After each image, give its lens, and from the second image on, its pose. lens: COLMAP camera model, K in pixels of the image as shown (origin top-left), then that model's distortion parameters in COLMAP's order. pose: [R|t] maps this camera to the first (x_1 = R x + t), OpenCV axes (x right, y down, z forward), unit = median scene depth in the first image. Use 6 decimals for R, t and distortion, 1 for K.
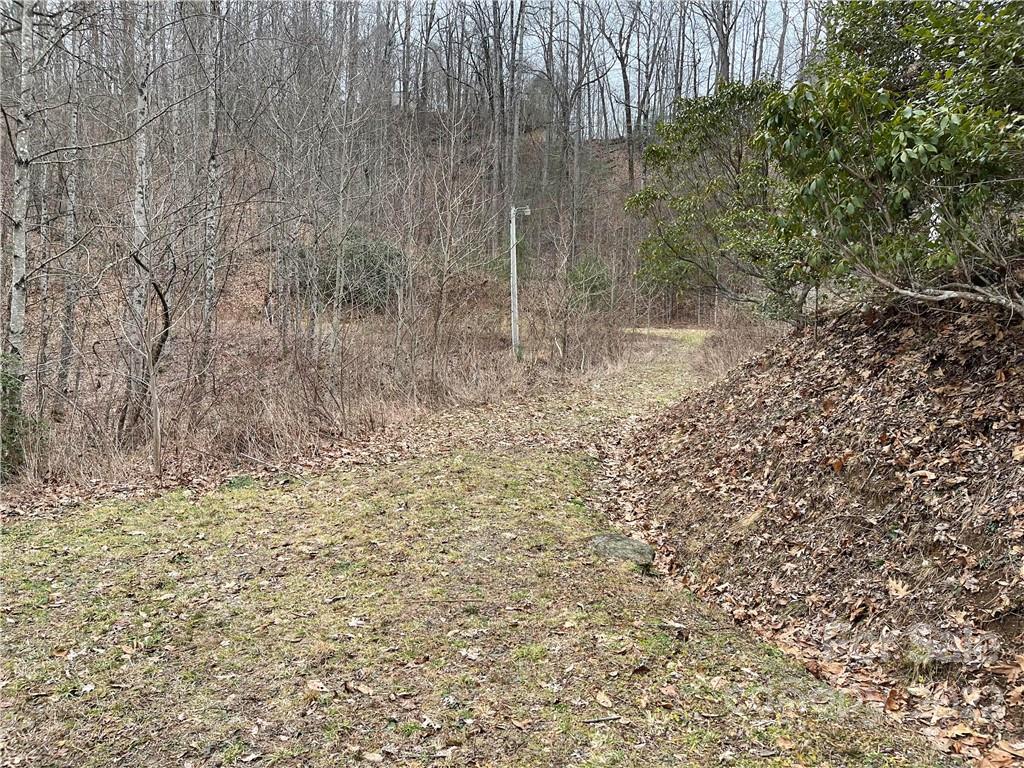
lens RADIAL K [[773.1, 0, 512.0], [0, 773.1, 384.0], [0, 0, 1]] dist [0.062822, -0.087512]
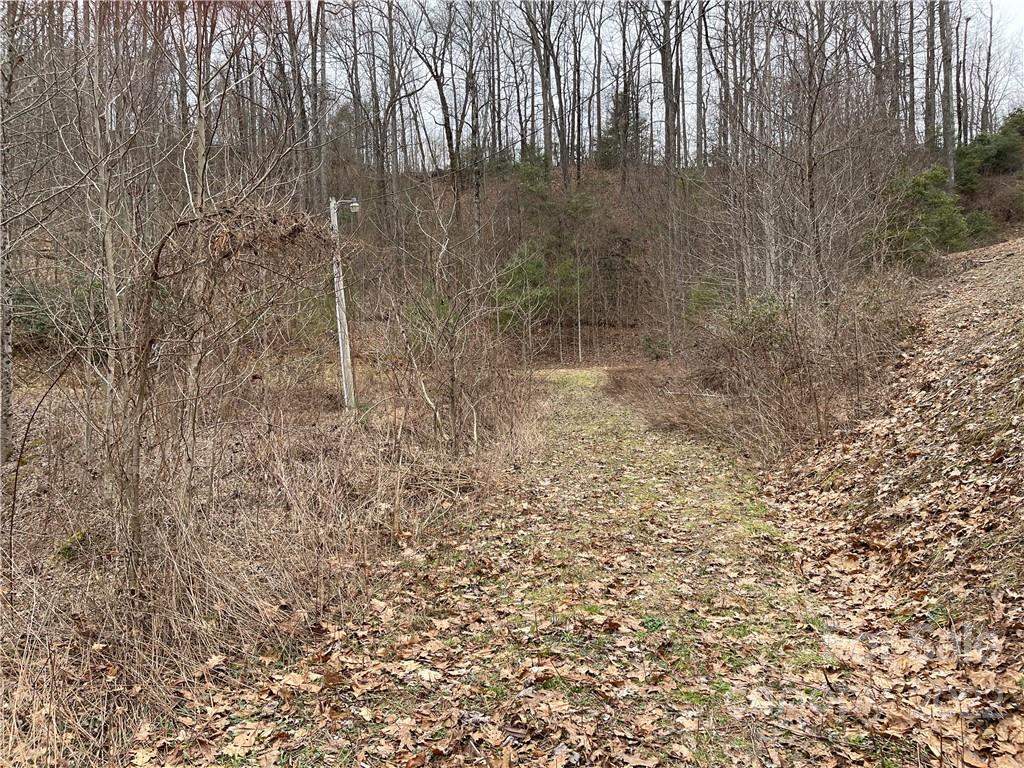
lens RADIAL K [[773.1, 0, 512.0], [0, 773.1, 384.0], [0, 0, 1]] dist [0.062822, -0.087512]
pose [[0.972242, -0.077736, 0.220685, -0.003199], [0.090912, 0.994594, -0.050176, -0.008583], [-0.215592, 0.068846, 0.974054, 0.122787]]
